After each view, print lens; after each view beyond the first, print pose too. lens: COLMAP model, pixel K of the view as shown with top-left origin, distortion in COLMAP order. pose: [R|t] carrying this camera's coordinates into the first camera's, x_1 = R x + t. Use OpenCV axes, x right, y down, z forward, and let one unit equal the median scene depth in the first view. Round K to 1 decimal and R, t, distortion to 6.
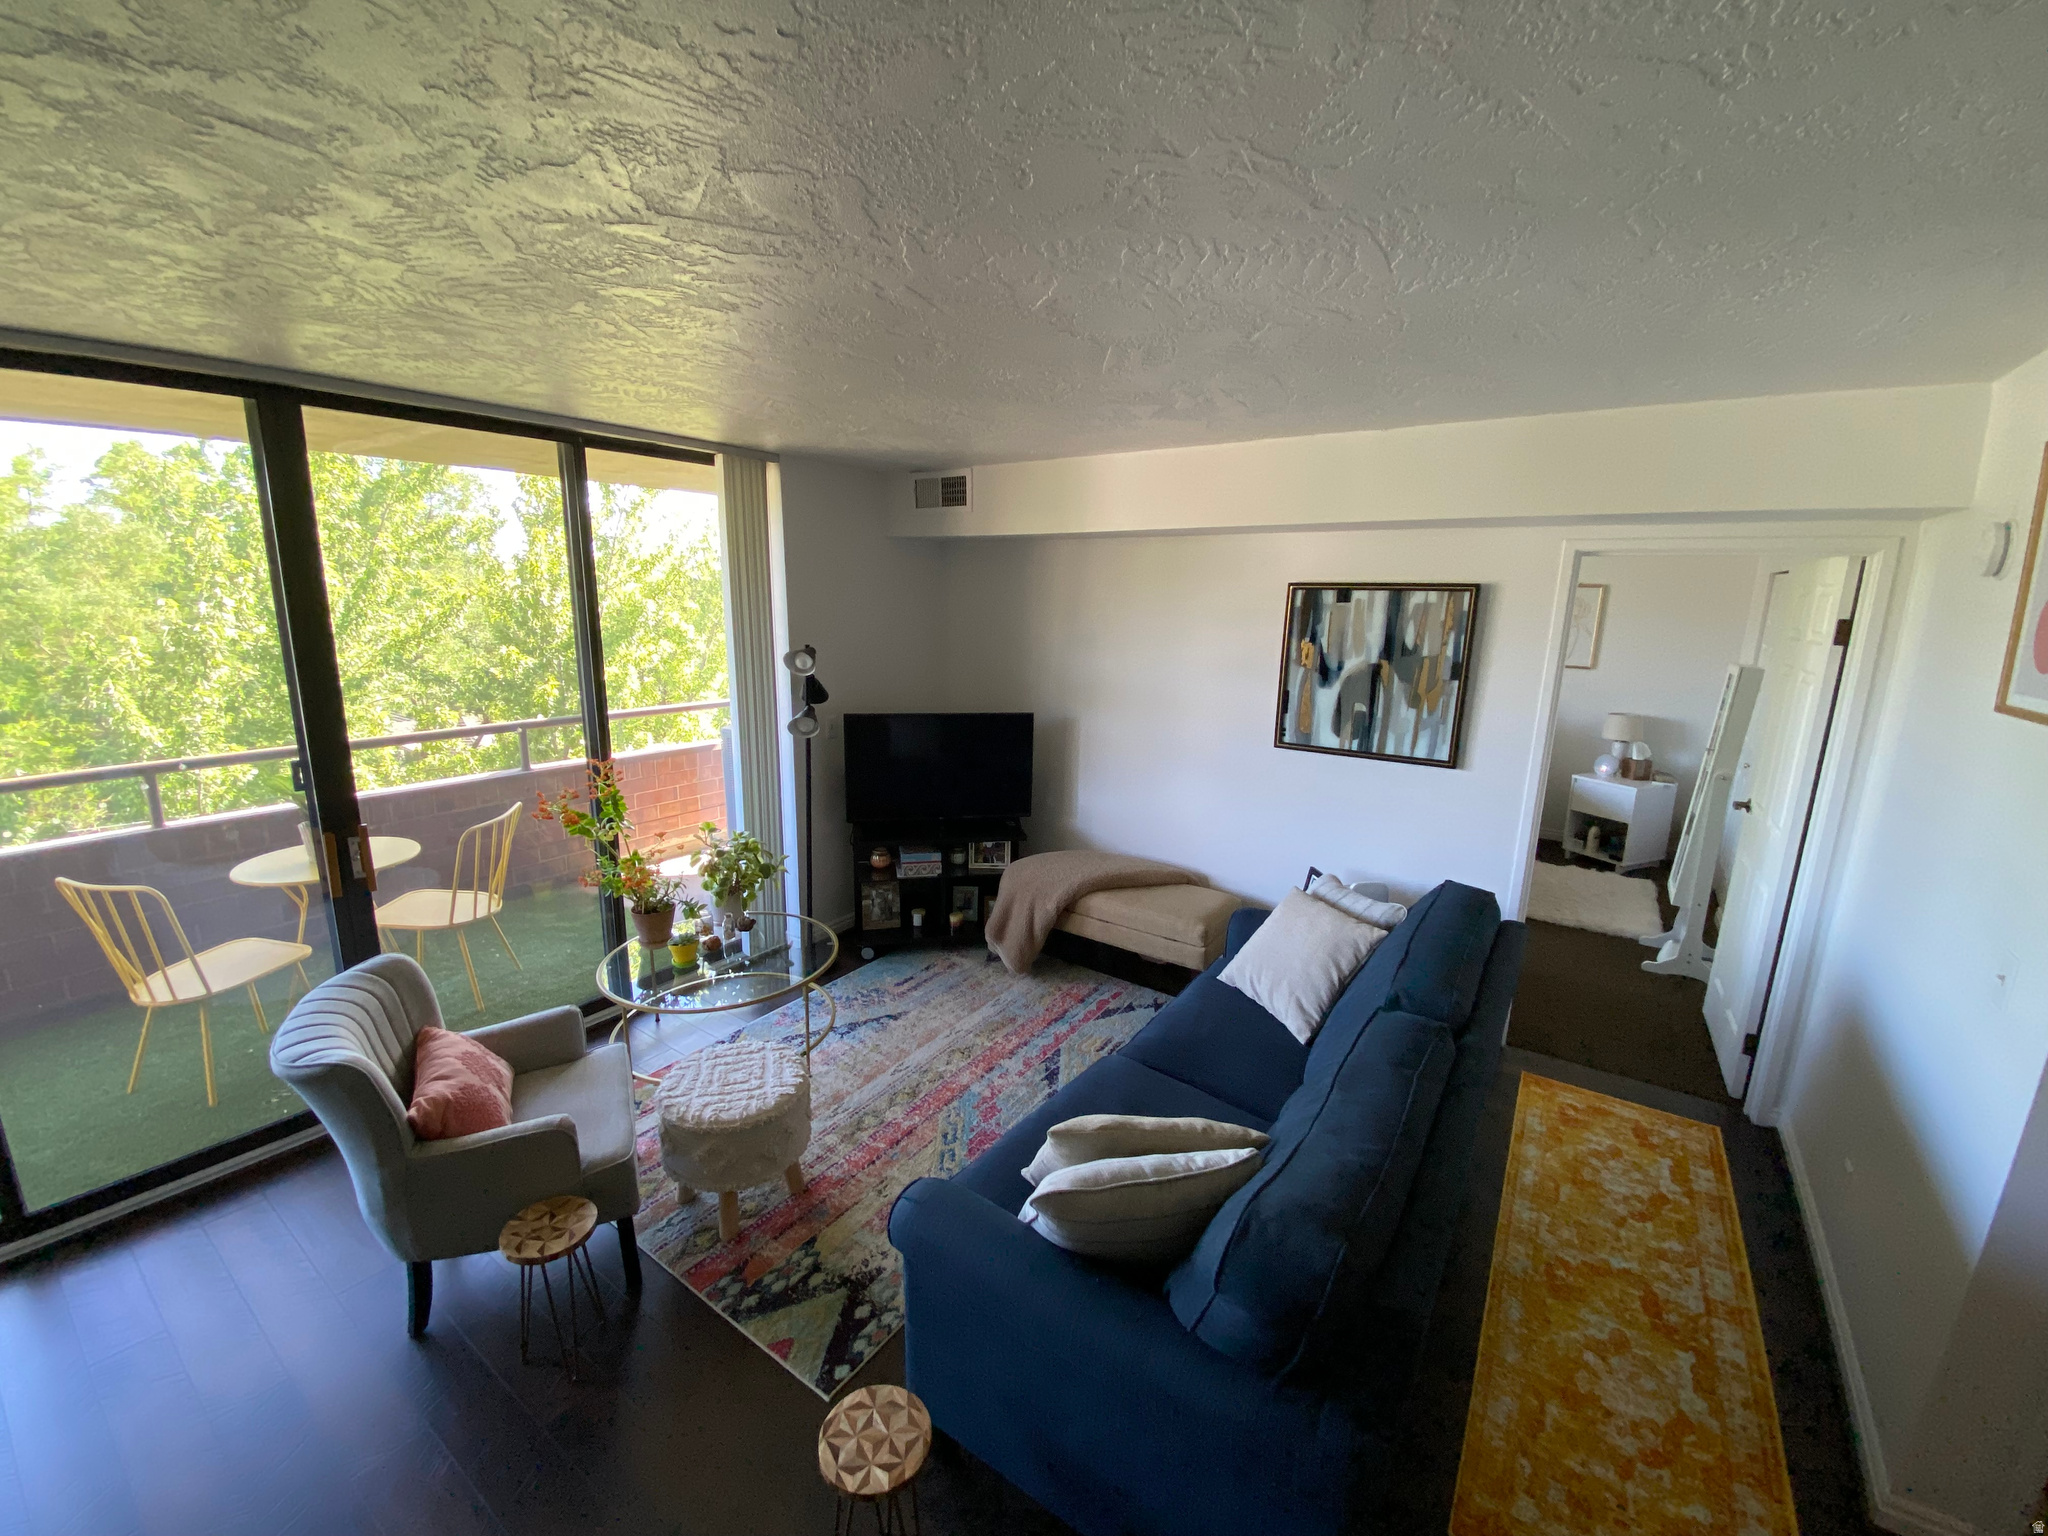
lens RADIAL K [[824.4, 0, 979.8], [0, 824.4, 763.3], [0, 0, 1]] dist [-0.015935, -0.004376]
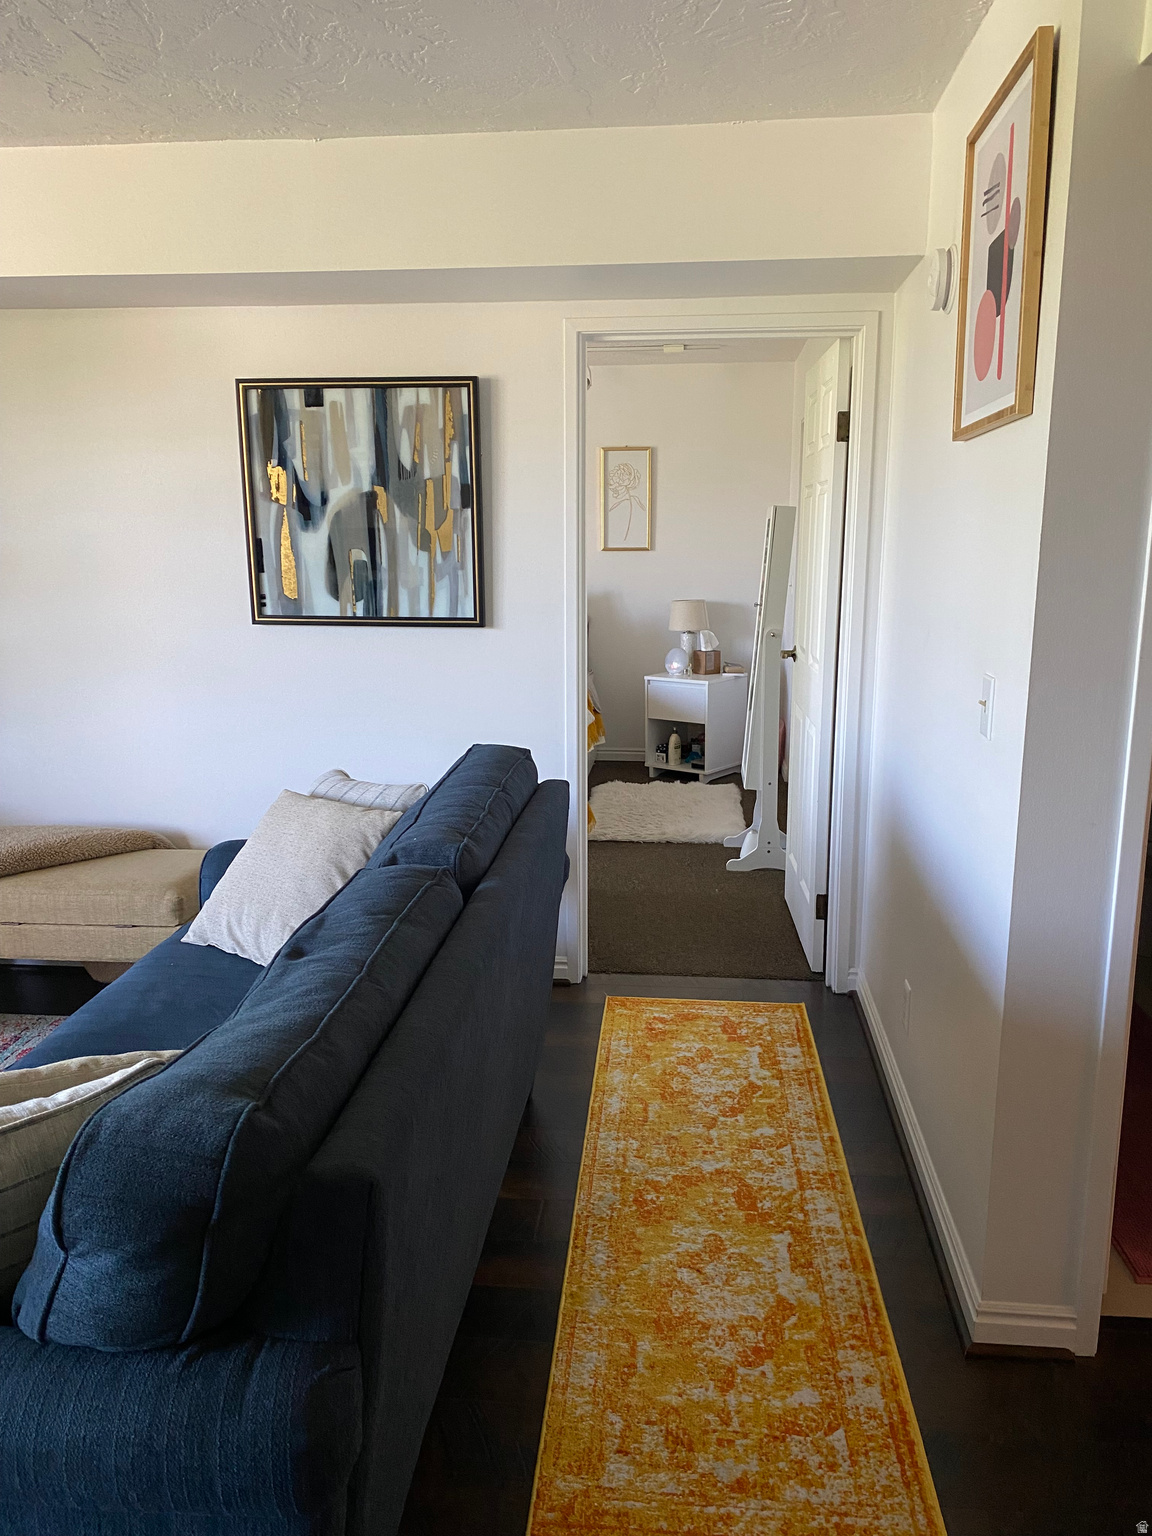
lens RADIAL K [[1174.3, 0, 535.4], [0, 1174.3, 762.0], [0, 0, 1]] dist [-0.001433, -0.006795]
pose [[0.868184, -0.116702, 0.482325, 0.090289], [0.124029, 0.992136, 0.016801, 0.135017], [-0.480493, 0.045236, 0.875831, 0.027072]]
